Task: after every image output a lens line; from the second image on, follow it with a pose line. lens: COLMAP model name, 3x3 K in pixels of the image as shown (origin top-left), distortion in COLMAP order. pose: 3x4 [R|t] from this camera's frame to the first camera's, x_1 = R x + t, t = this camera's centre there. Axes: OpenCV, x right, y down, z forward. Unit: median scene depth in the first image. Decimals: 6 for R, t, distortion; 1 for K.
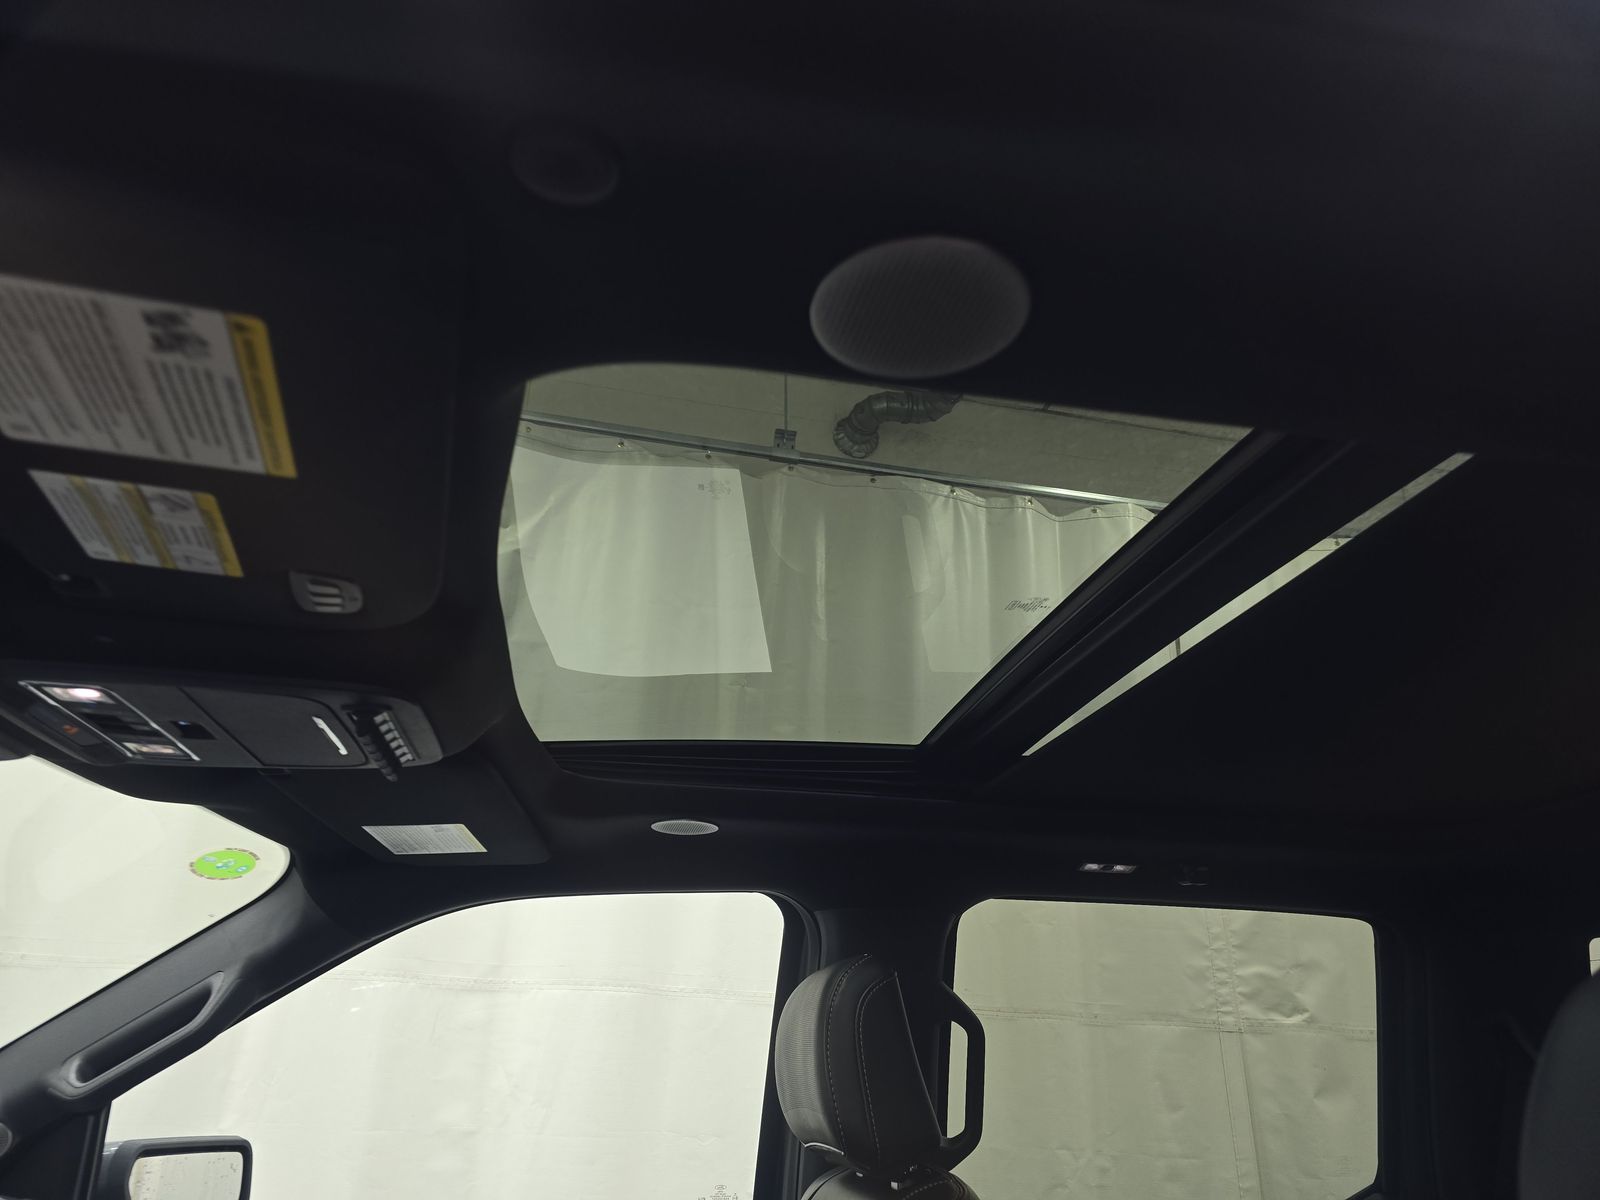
lens RADIAL K [[1155.3, 0, 796.0], [0, 1155.3, 606.9], [0, 0, 1]] dist [0.070427, -0.072125]
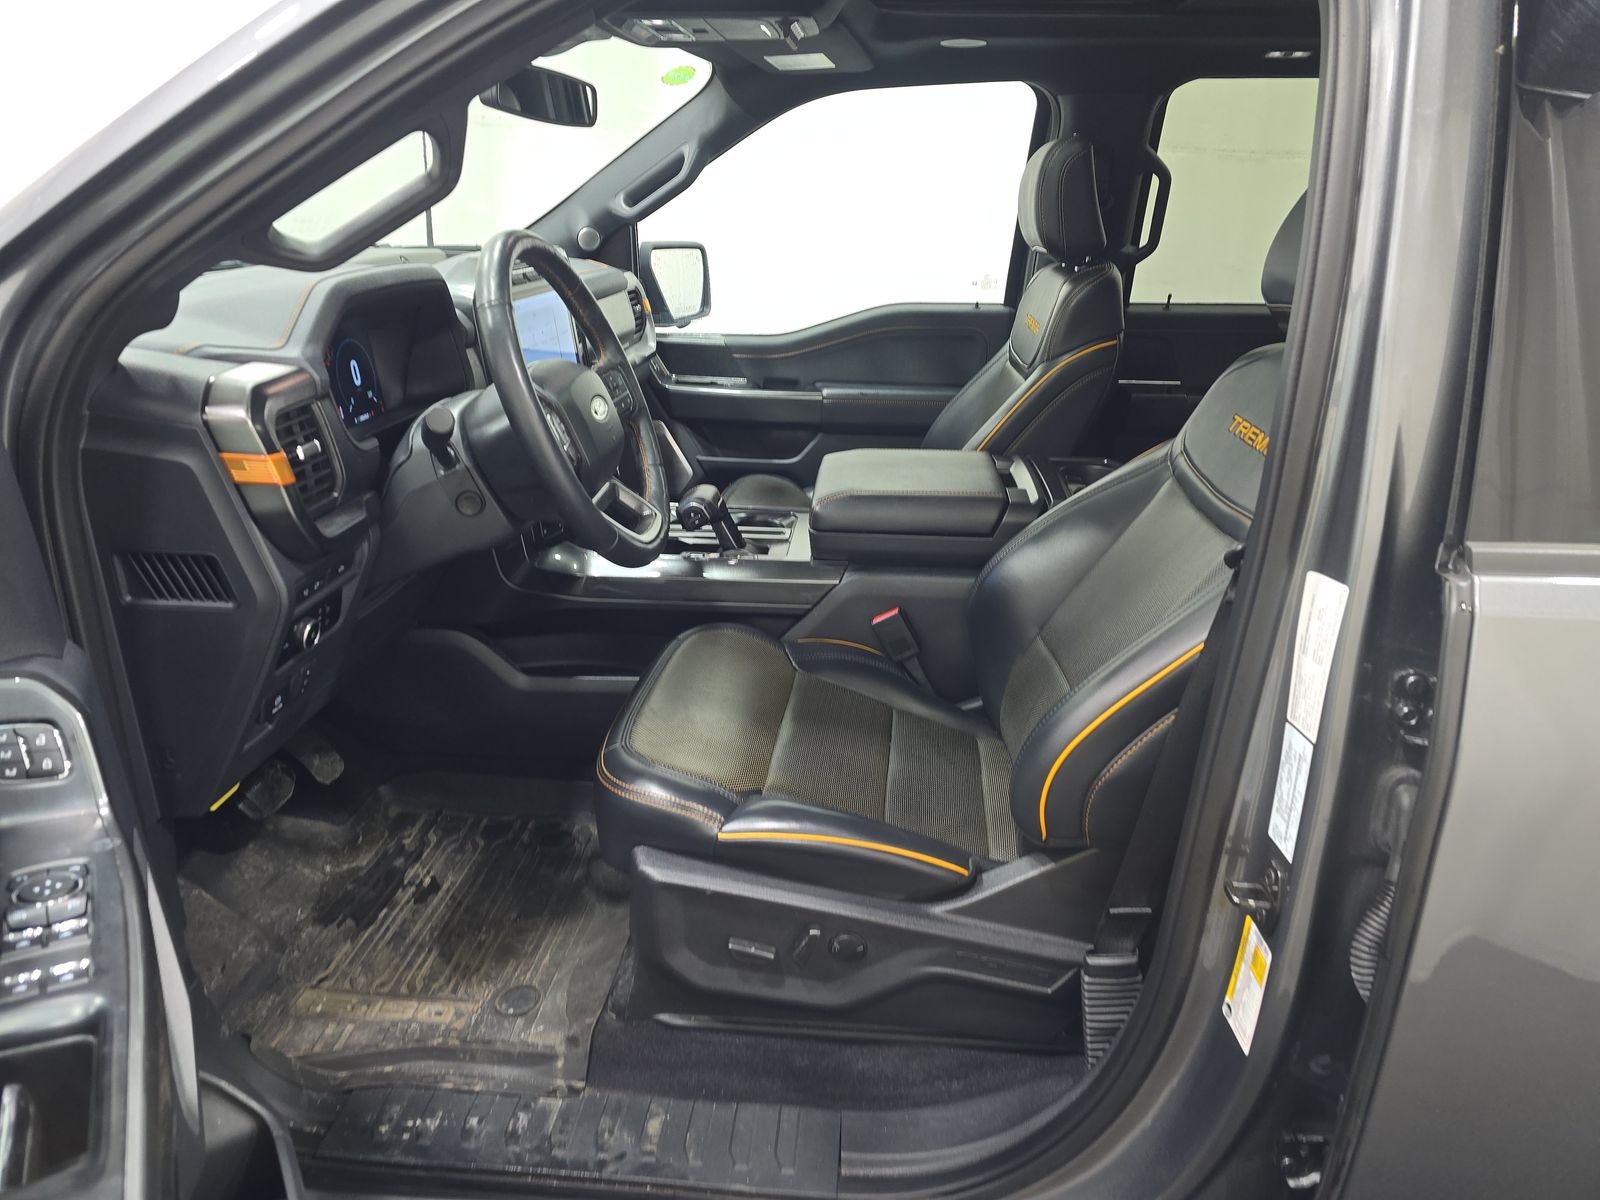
lens RADIAL K [[1155.3, 0, 796.0], [0, 1155.3, 606.9], [0, 0, 1]] dist [0.070427, -0.072125]
pose [[0.969062, 0.086724, -0.231081, 0.102001], [0.086145, 0.758521, 0.645929, -0.245904], [0.231297, -0.645852, 0.727583, -0.593445]]
